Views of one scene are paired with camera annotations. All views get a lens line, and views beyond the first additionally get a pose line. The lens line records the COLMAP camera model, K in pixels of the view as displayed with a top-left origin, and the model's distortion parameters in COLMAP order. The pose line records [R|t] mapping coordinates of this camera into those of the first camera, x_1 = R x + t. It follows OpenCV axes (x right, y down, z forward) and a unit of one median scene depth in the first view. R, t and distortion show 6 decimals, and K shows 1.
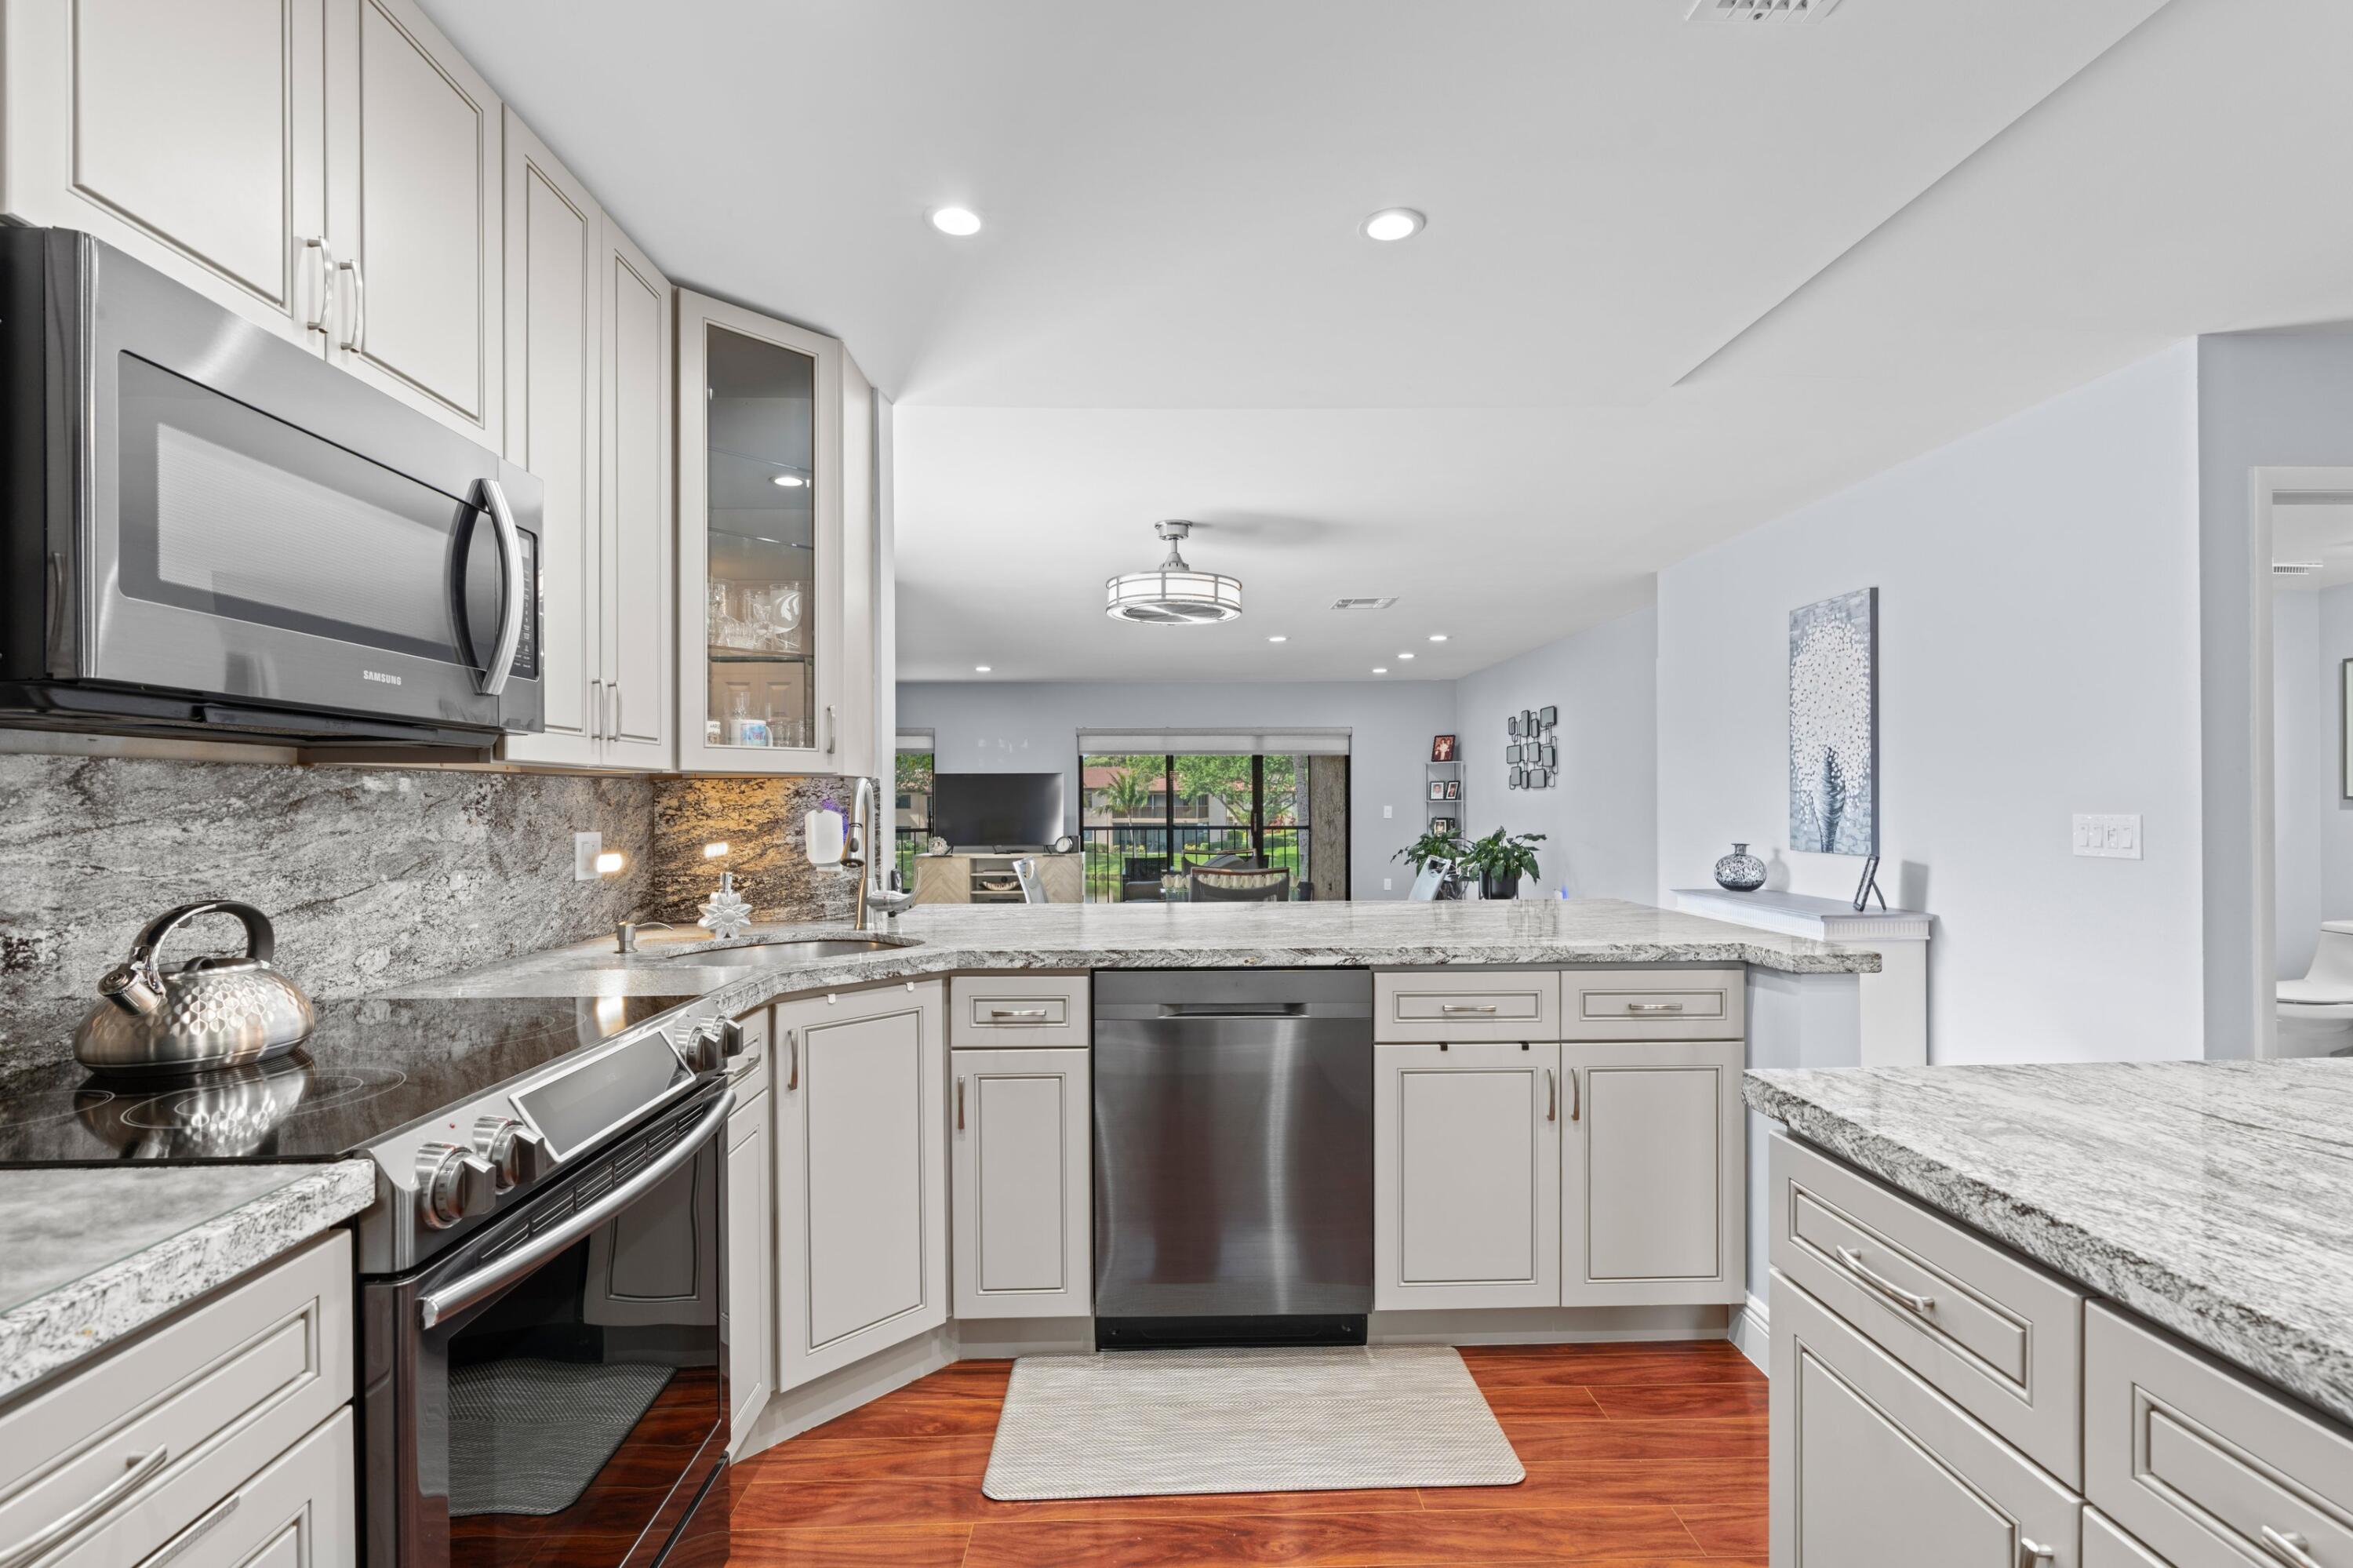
lens RADIAL K [[1070.3, 0, 1174.3], [0, 1070.3, 797.9], [0, 0, 1]] dist [-0.003264, -0.000800]
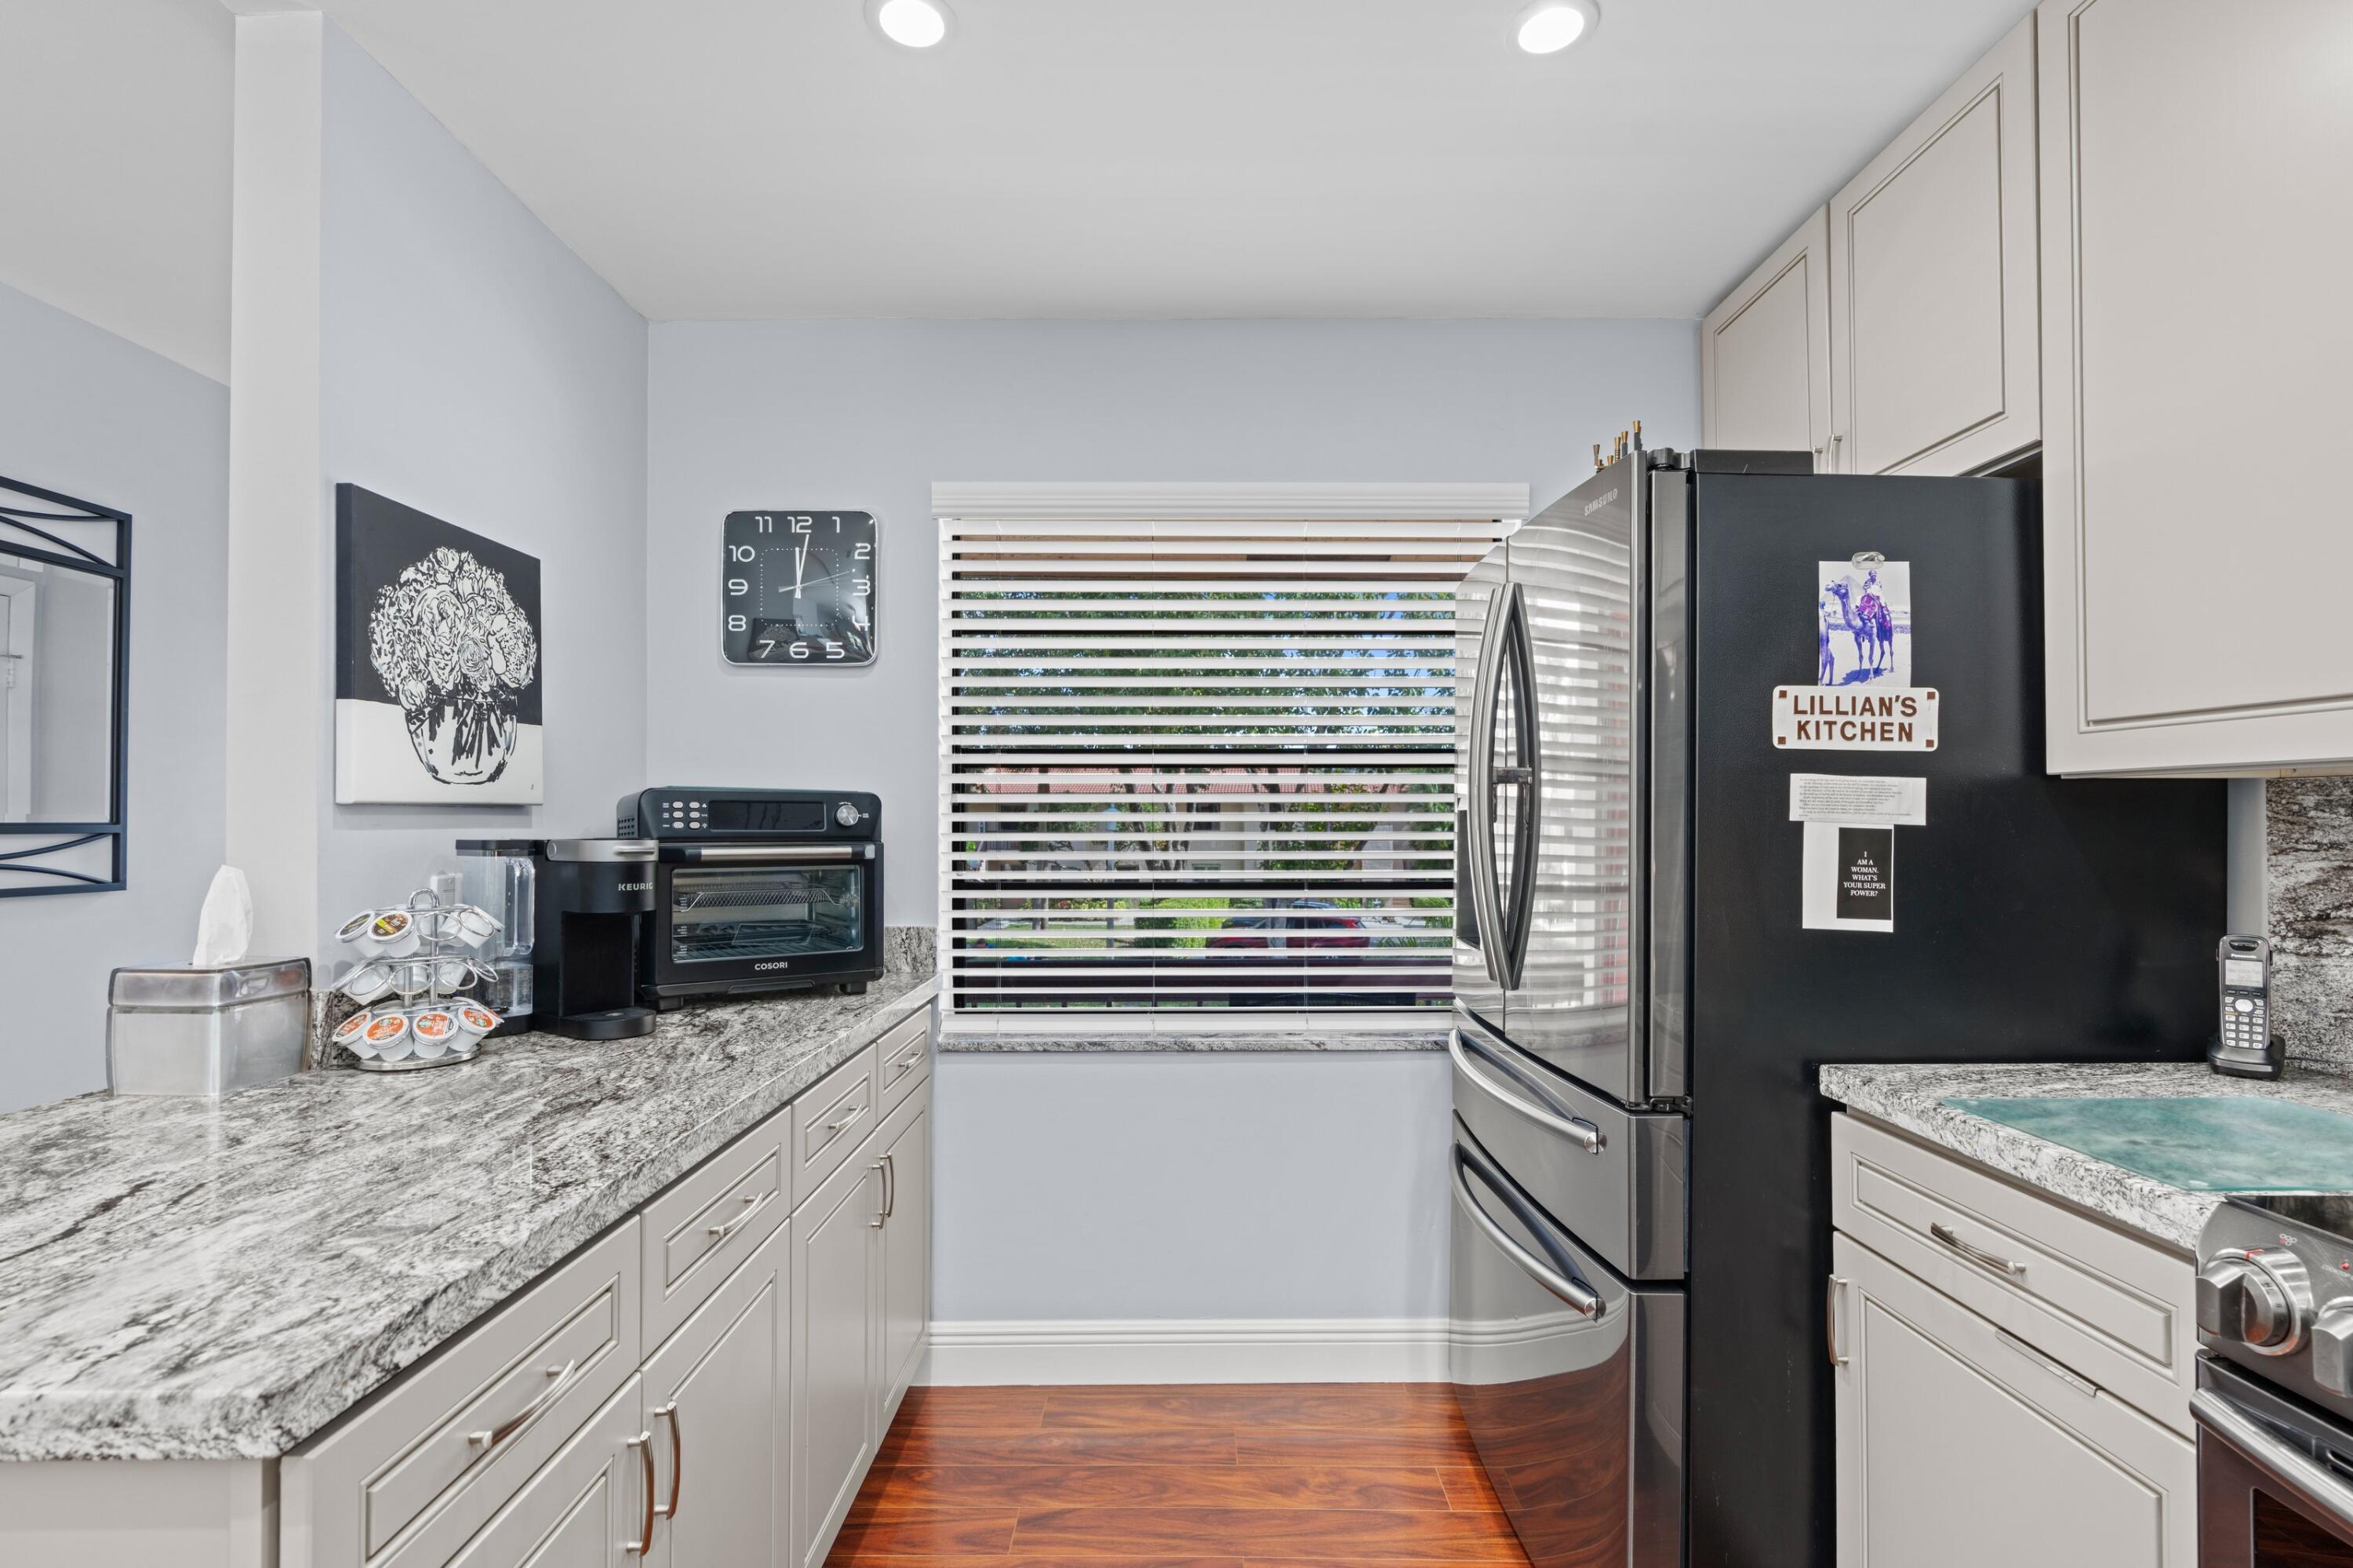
lens RADIAL K [[1070.3, 0, 1171.2], [0, 1070.3, 809.5], [0, 0, 1]] dist [-0.003264, -0.000800]
pose [[-0.999663, 0.007087, 0.024985, 0.112941], [0.006779, 0.999900, -0.012400, -0.006950], [-0.025070, -0.012227, -0.999611, 1.647028]]
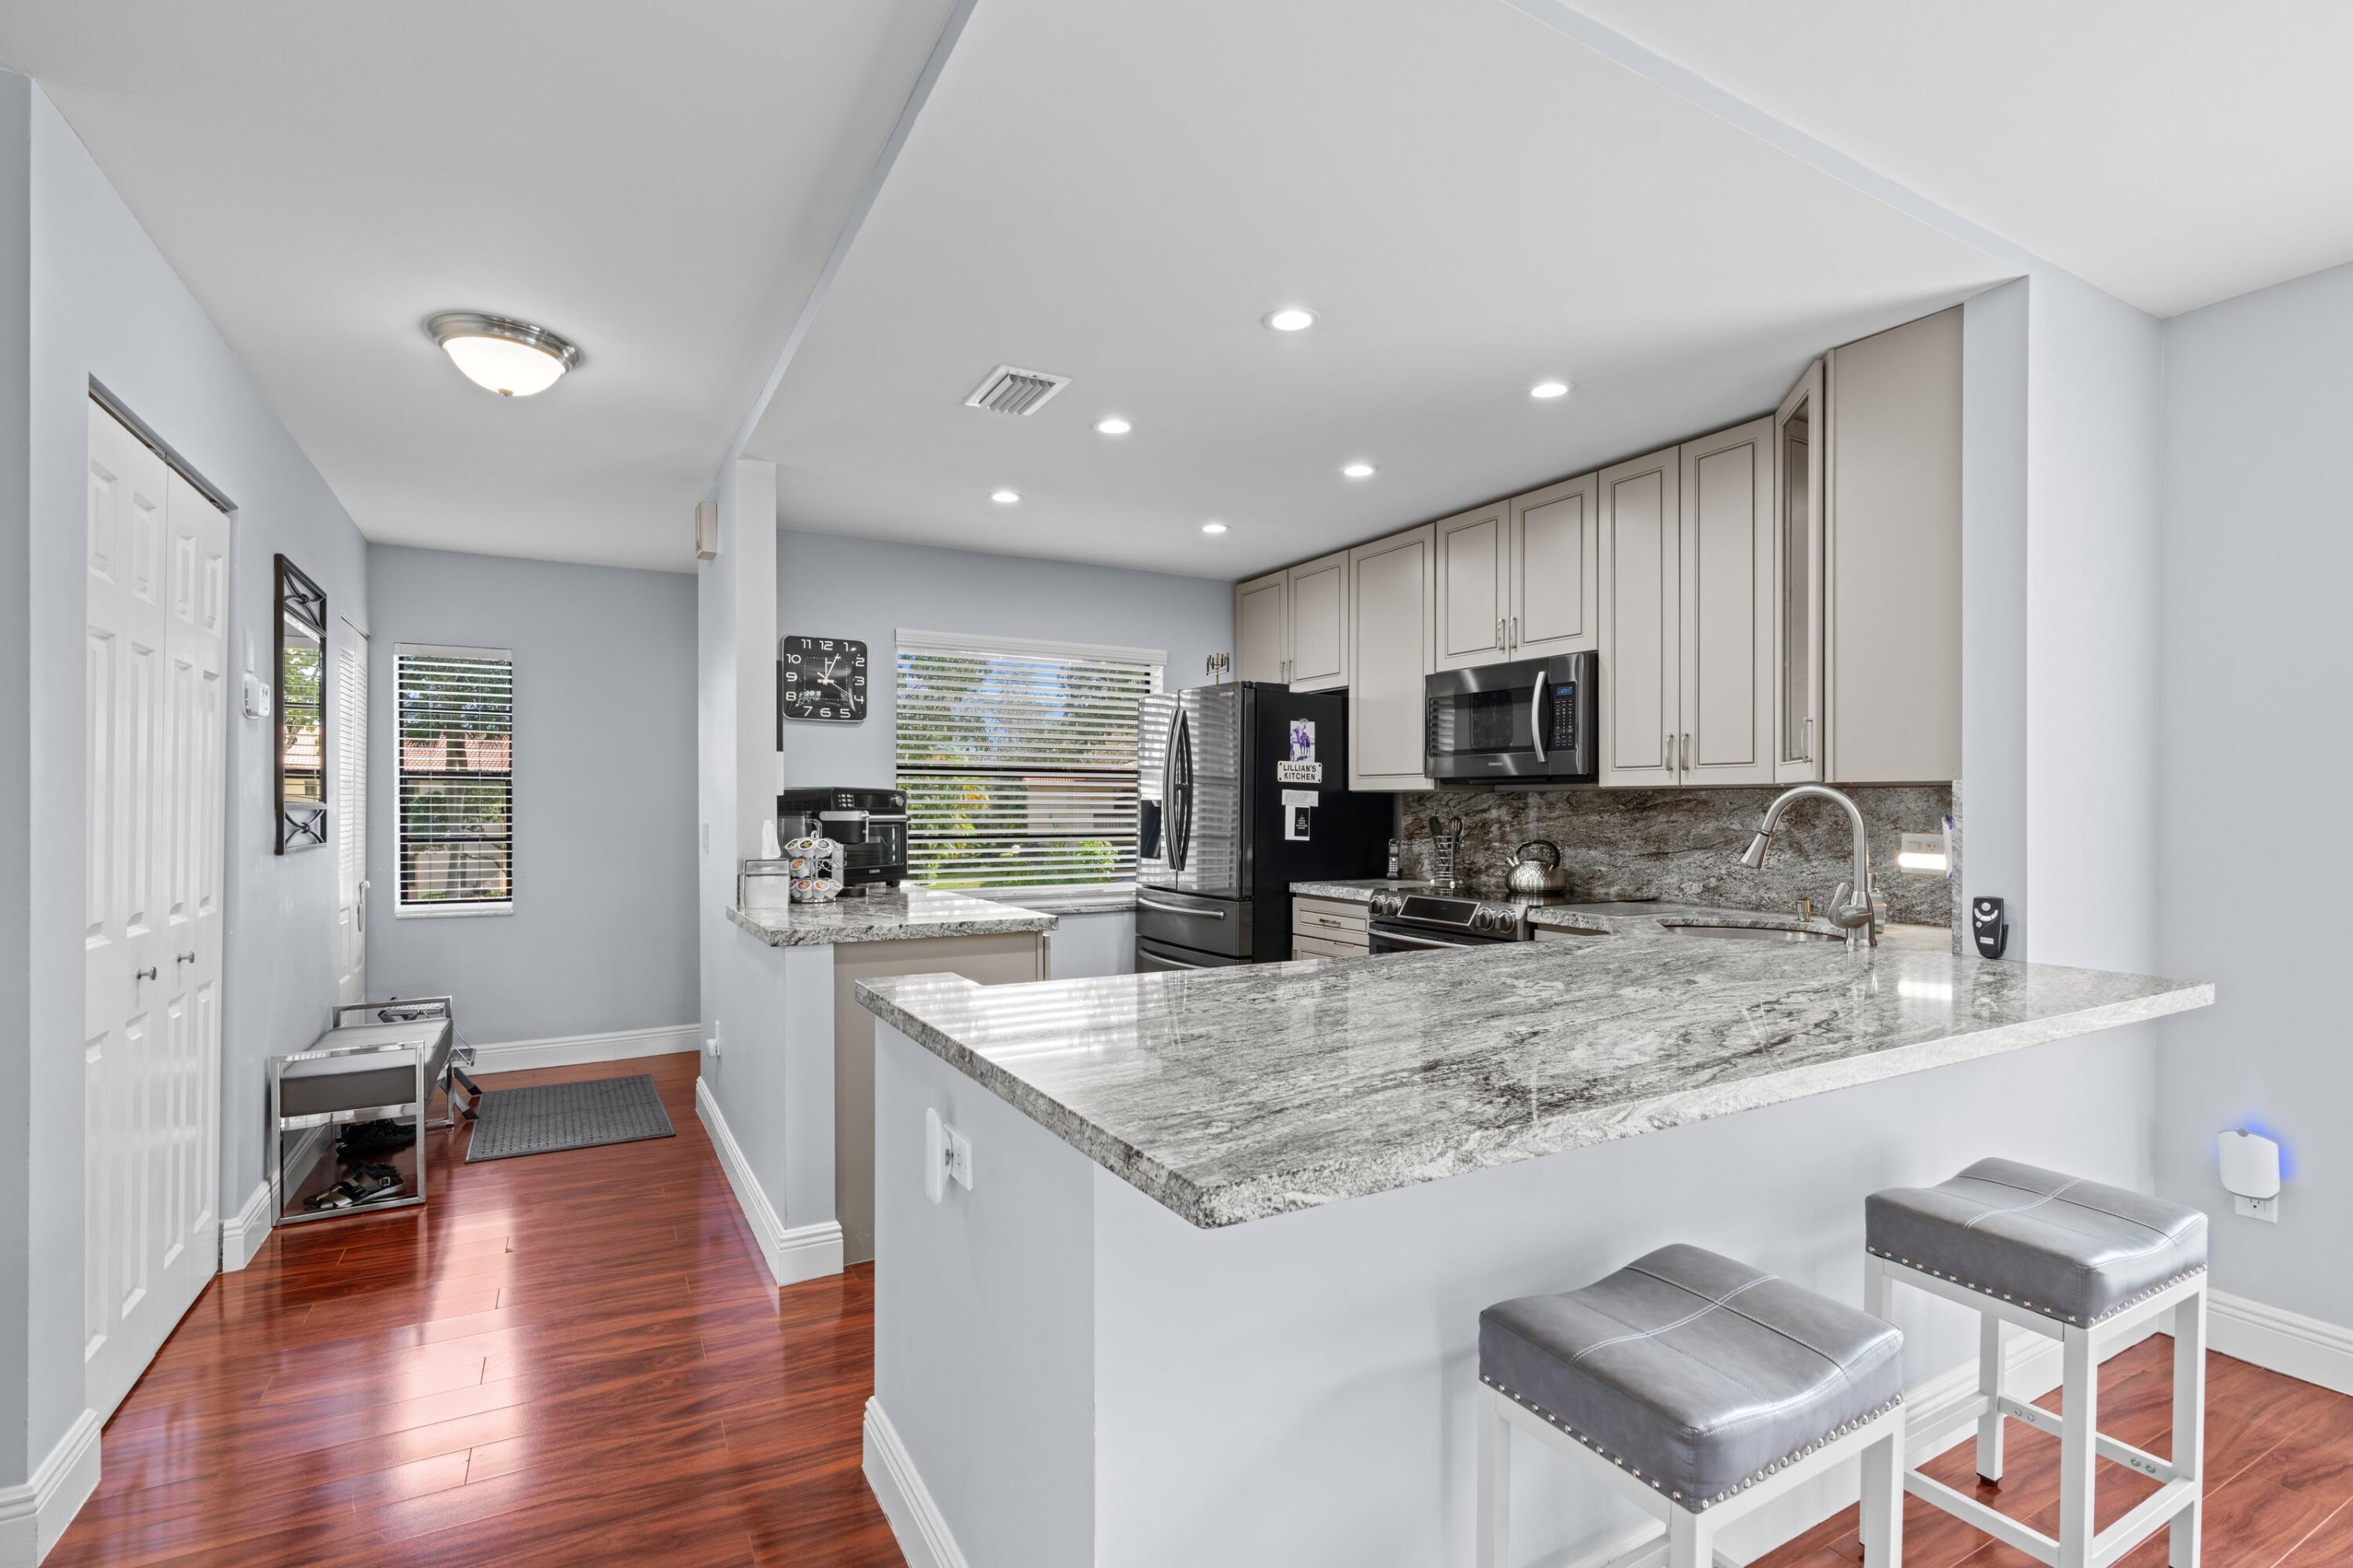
lens RADIAL K [[1070.3, 0, 1179.2], [0, 1070.3, 798.1], [0, 0, 1]] dist [-0.003264, -0.000800]
pose [[-0.884499, 0.000520, -0.466541, 1.611515], [0.003669, 0.999976, -0.005842, -0.007134], [0.466527, -0.006879, -0.884480, 3.703773]]
